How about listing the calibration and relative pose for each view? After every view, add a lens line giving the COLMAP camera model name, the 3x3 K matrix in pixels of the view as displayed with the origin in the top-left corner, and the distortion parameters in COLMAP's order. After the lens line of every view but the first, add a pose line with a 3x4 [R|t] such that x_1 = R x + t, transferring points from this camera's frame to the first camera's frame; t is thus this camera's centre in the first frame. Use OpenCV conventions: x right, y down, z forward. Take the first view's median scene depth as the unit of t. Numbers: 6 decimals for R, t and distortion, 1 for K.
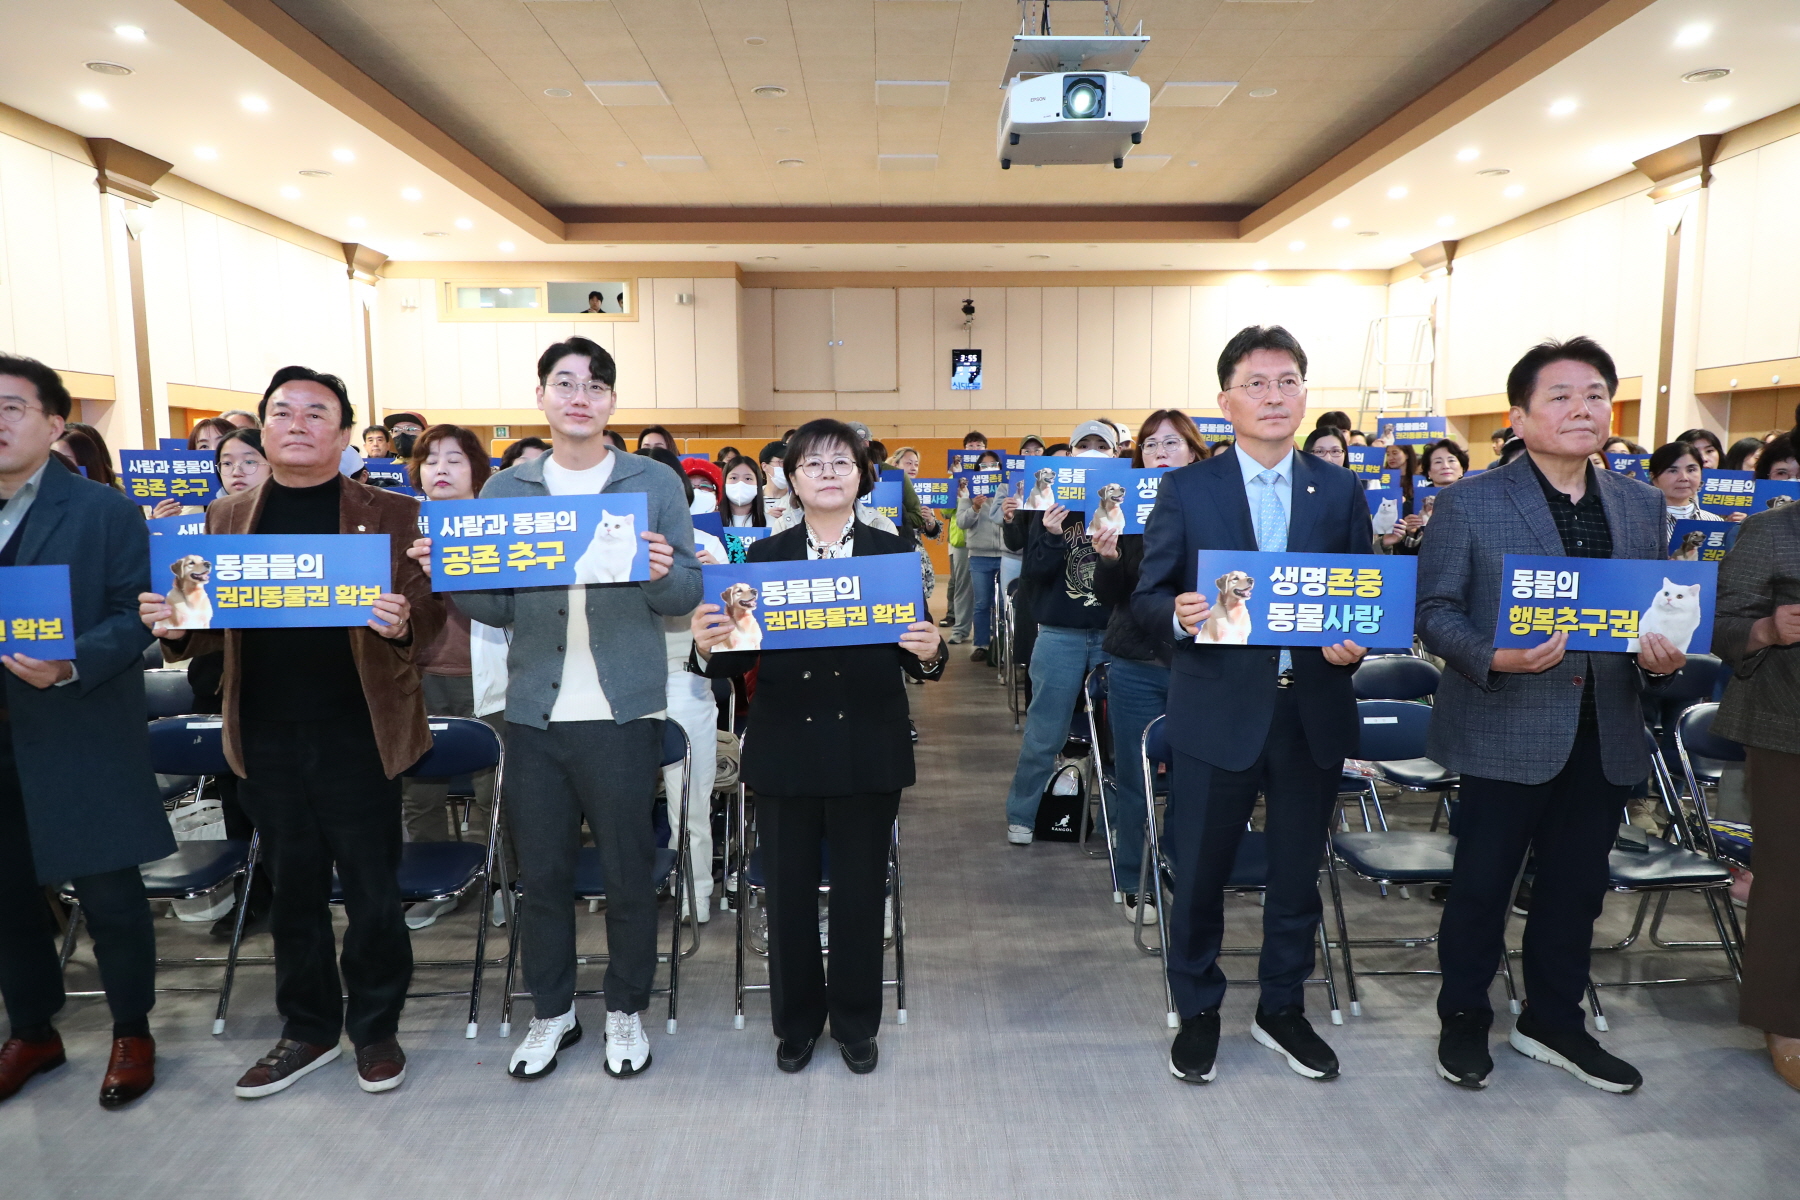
lens RADIAL K [[1241.9, 0, 903.7], [0, 1241.9, 604.2], [0, 0, 1]] dist [0.008673, 0.003990]
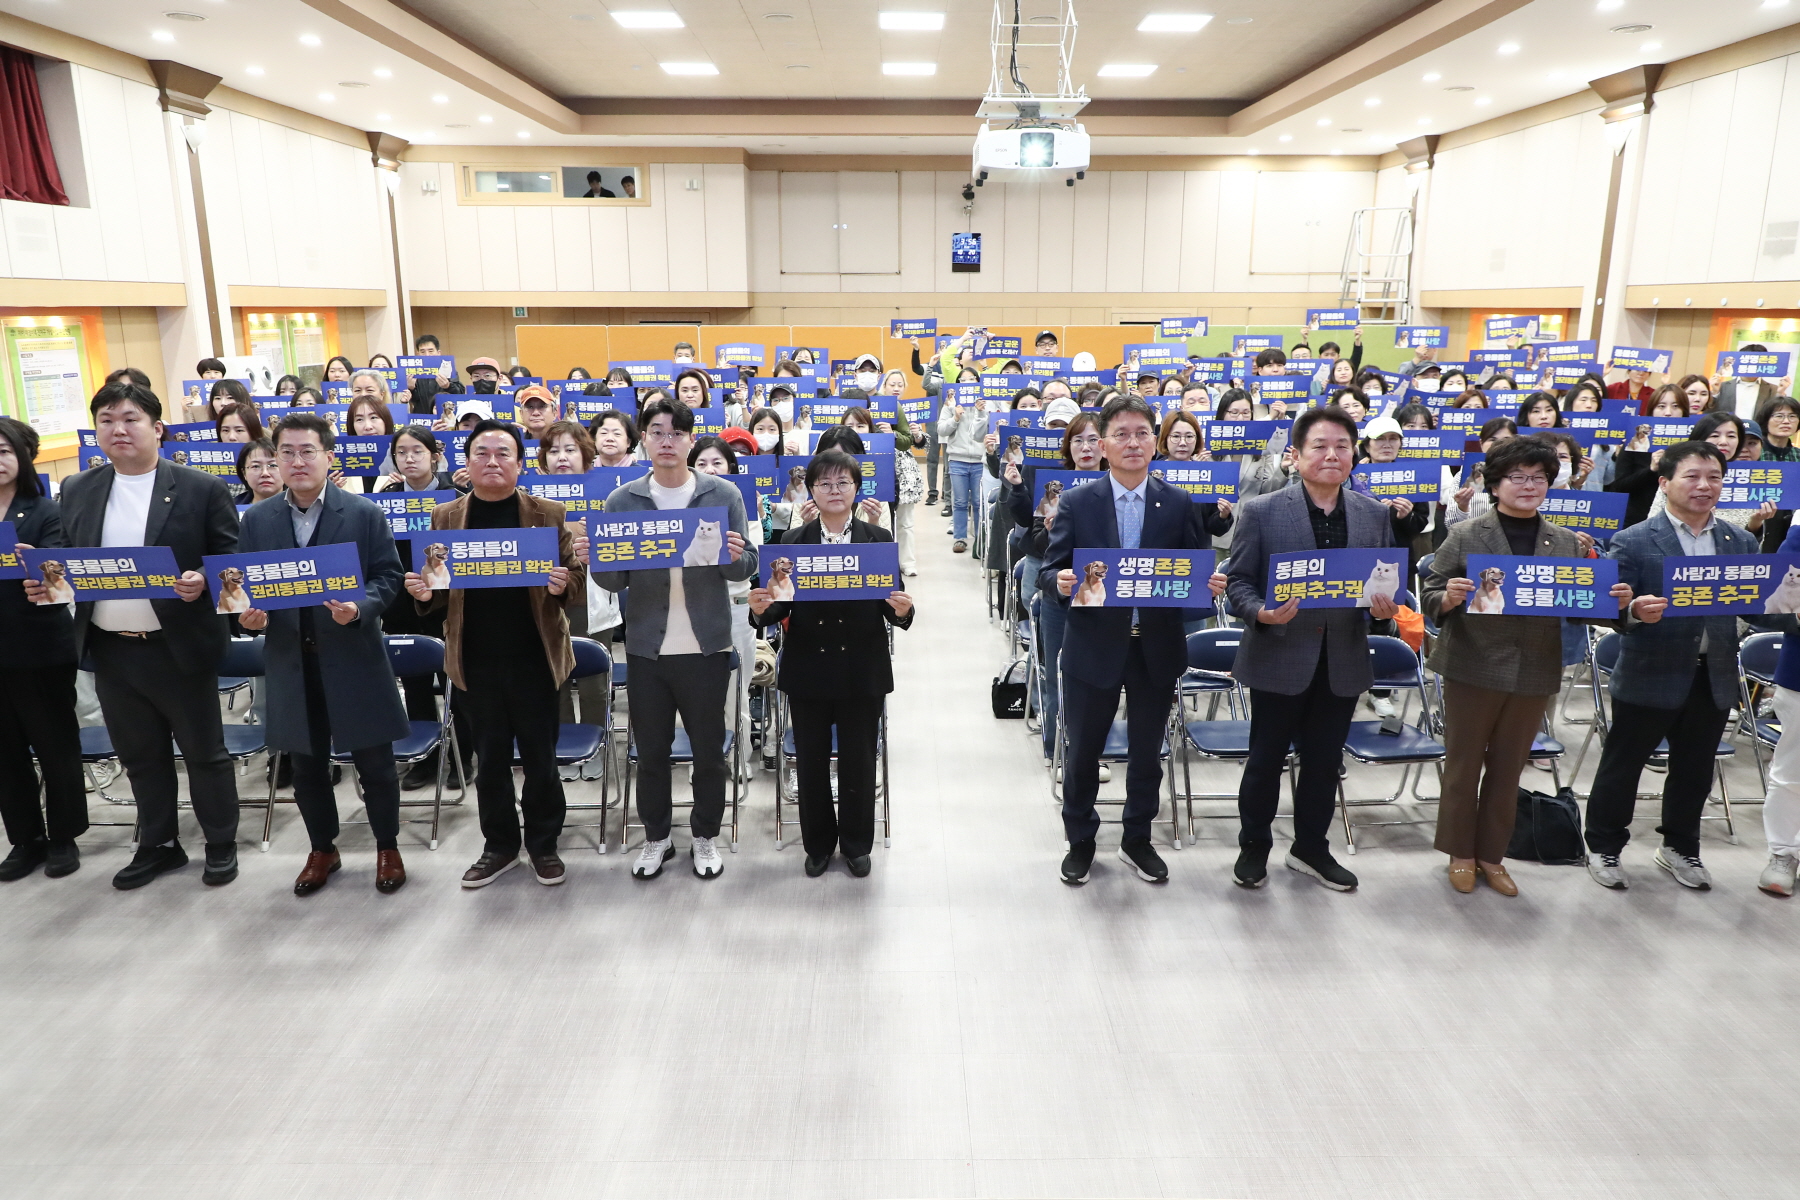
lens RADIAL K [[1280.5, 0, 911.7], [0, 1280.5, 598.3], [0, 0, 1]] dist [0.010792, 0.005085]
pose [[0.999976, 0.006655, 0.001984, 0.022981], [-0.006842, 0.993123, 0.116874, -0.142647], [-0.001192, -0.116885, 0.993145, -0.504100]]
